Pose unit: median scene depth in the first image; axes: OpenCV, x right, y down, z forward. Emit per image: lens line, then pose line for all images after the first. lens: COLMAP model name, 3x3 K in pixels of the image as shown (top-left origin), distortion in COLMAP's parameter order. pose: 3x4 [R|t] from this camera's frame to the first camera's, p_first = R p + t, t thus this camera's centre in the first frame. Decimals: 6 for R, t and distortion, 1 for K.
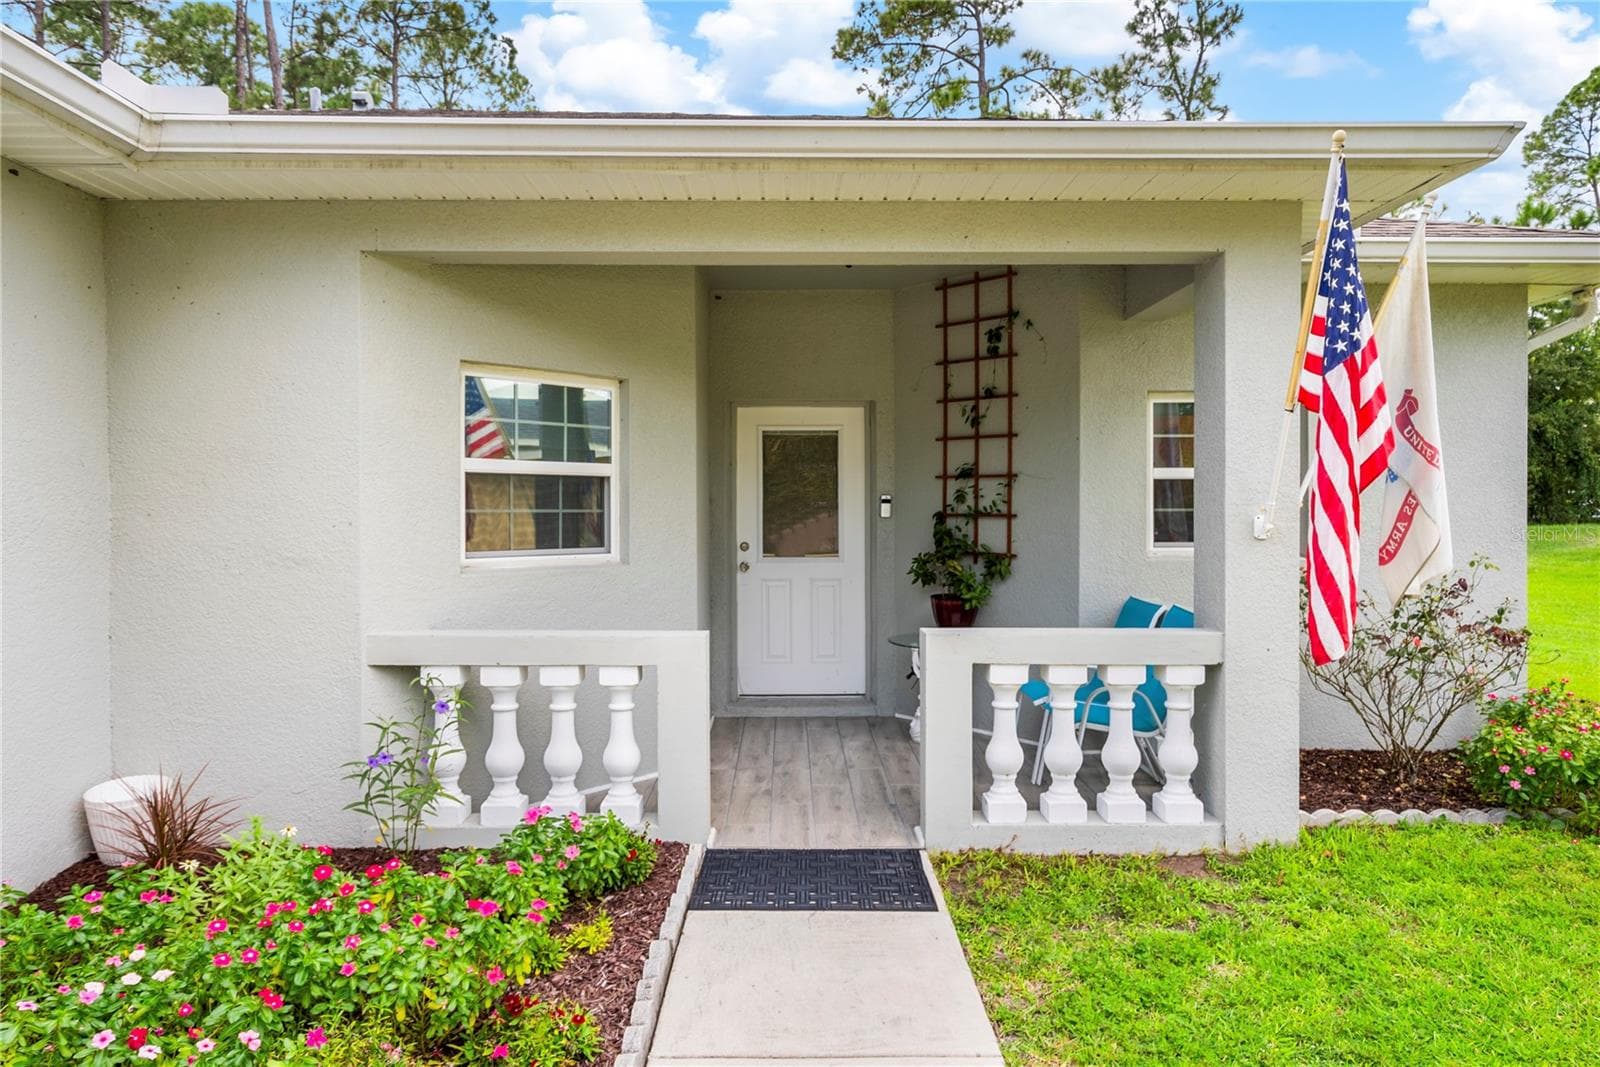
lens RADIAL K [[986.4, 0, 802.2], [0, 986.4, 519.7], [0, 0, 1]] dist [0.005934, 0.006124]
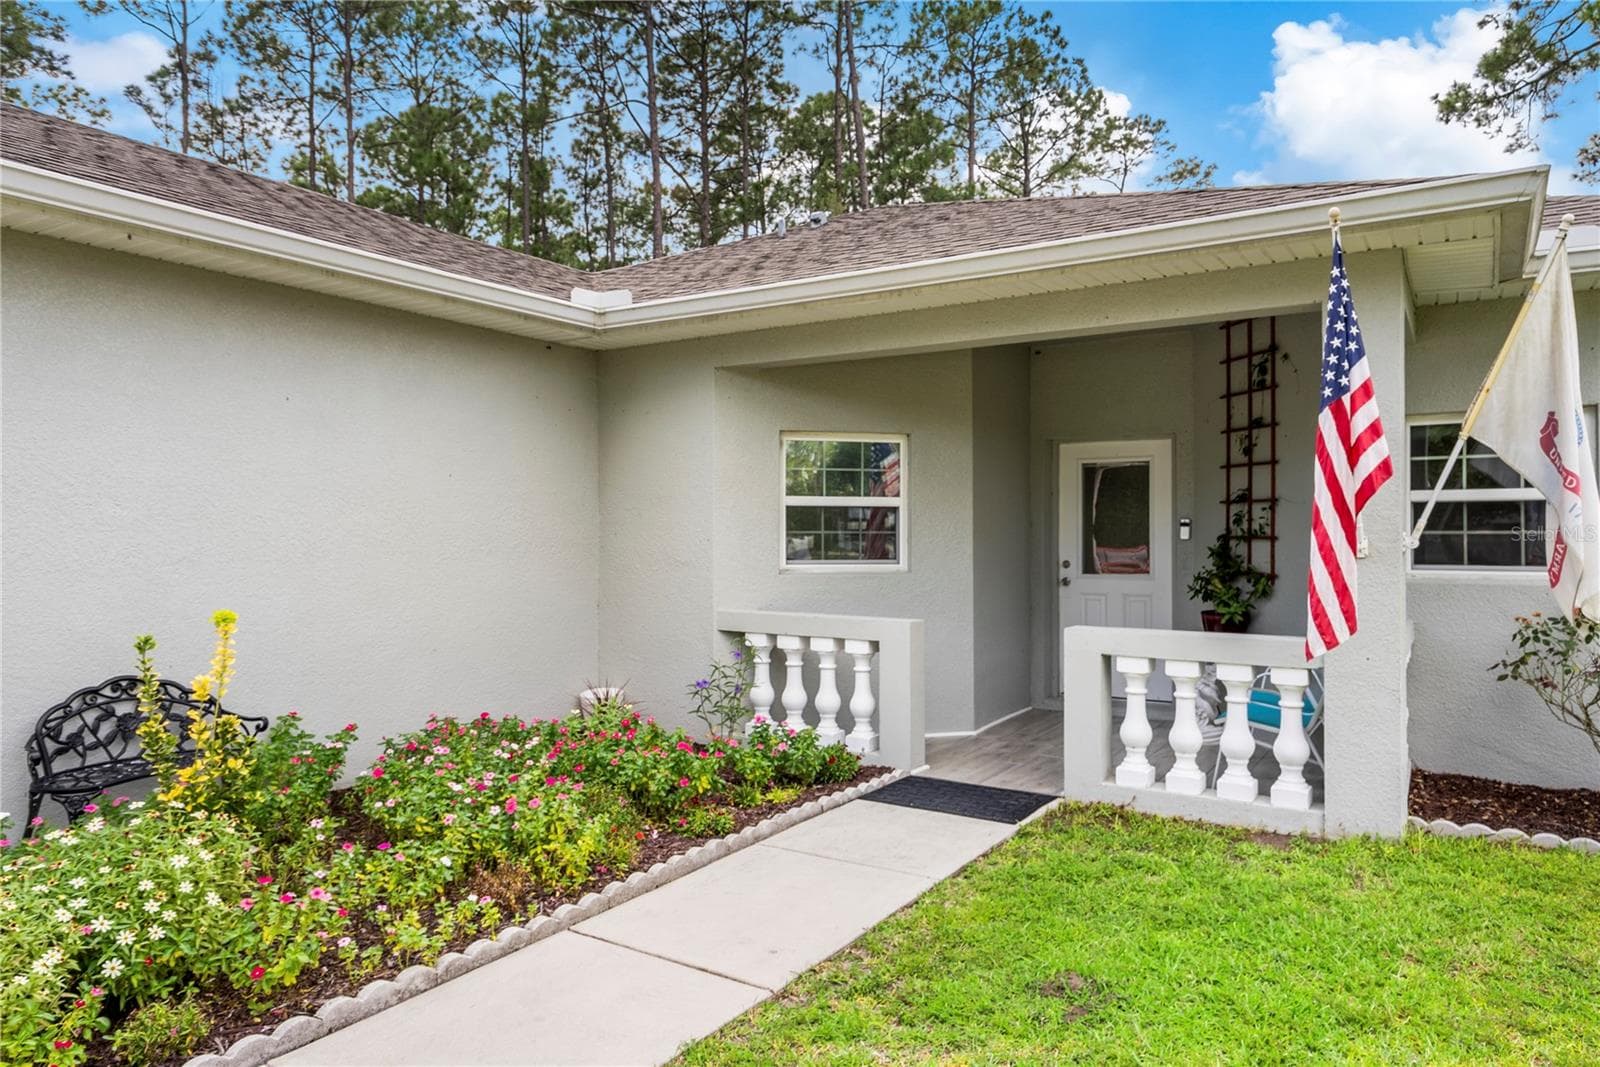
lens RADIAL K [[1054.3, 0, 804.2], [0, 1054.3, 529.0], [0, 0, 1]] dist [0.010756, -0.001550]
pose [[0.837213, -0.000932, -0.546877, 0.397540], [-0.008008, 0.999870, -0.013963, 0.006254], [0.546819, 0.016069, 0.837097, -0.221107]]
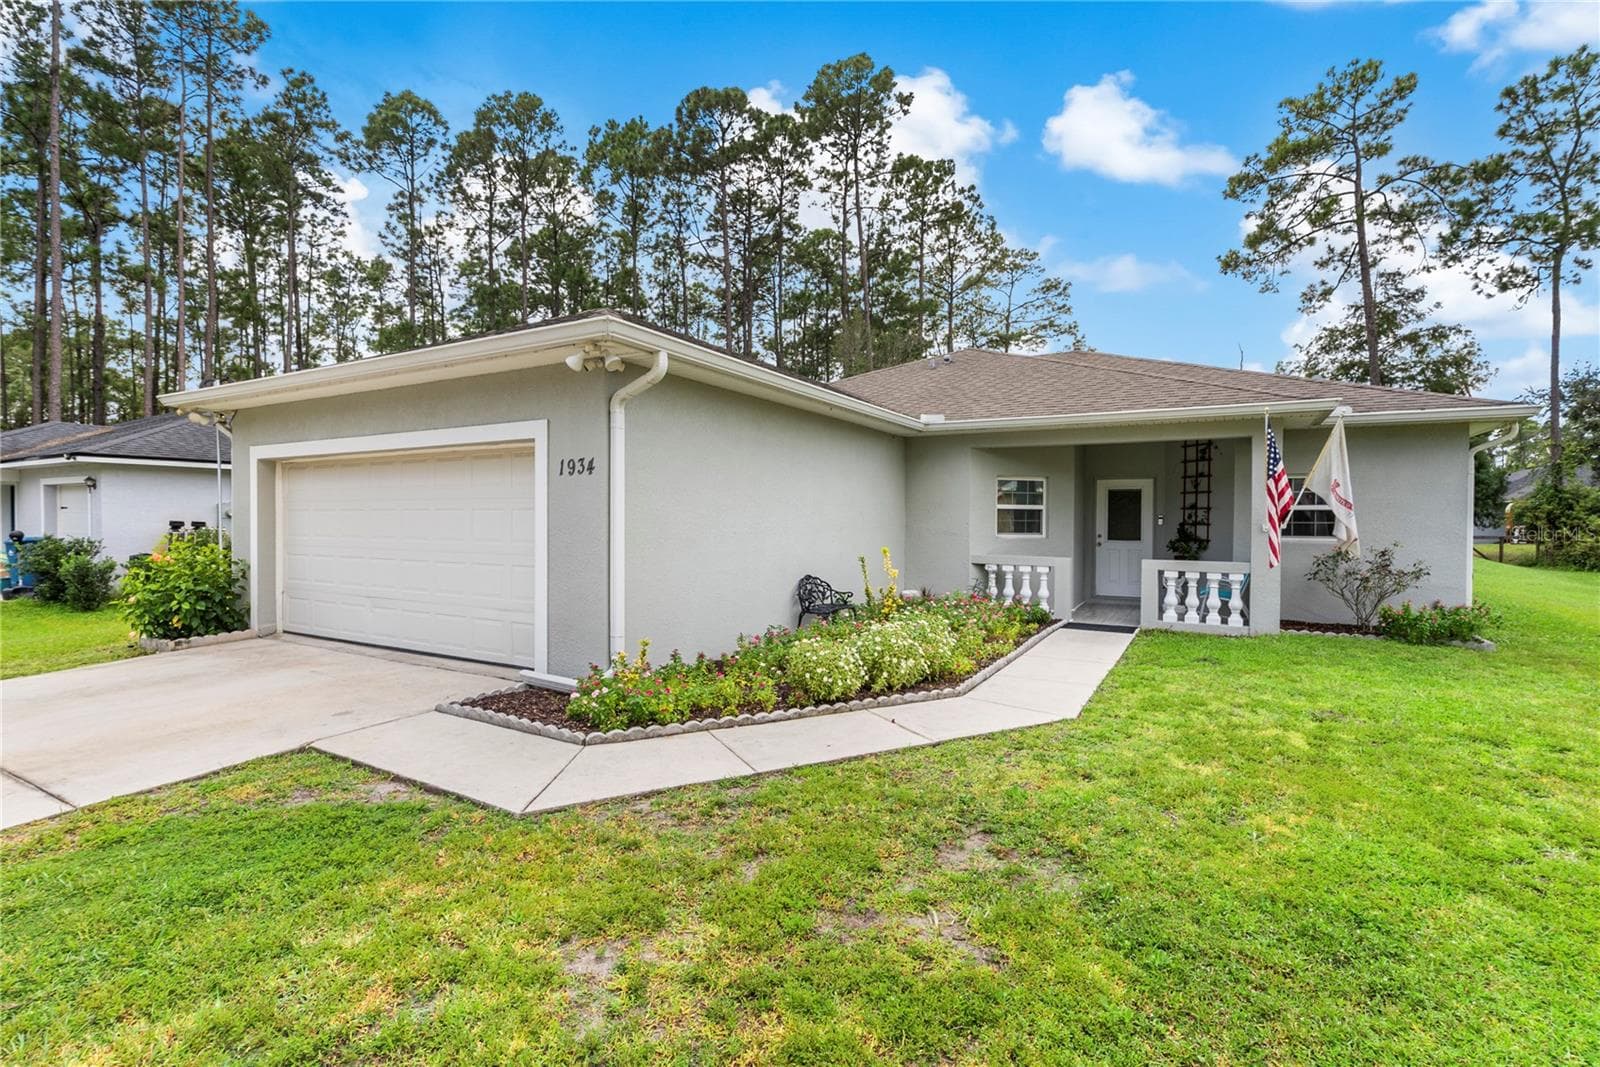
lens RADIAL K [[738.9, 0, 805.2], [0, 738.9, 530.7], [0, 0, 1]] dist [-0.004936, 0.002504]
pose [[0.866825, 0.014689, -0.498396, 0.249255], [-0.014383, 0.999887, 0.004454, 0.017763], [0.498405, 0.003308, 0.866938, -1.084075]]
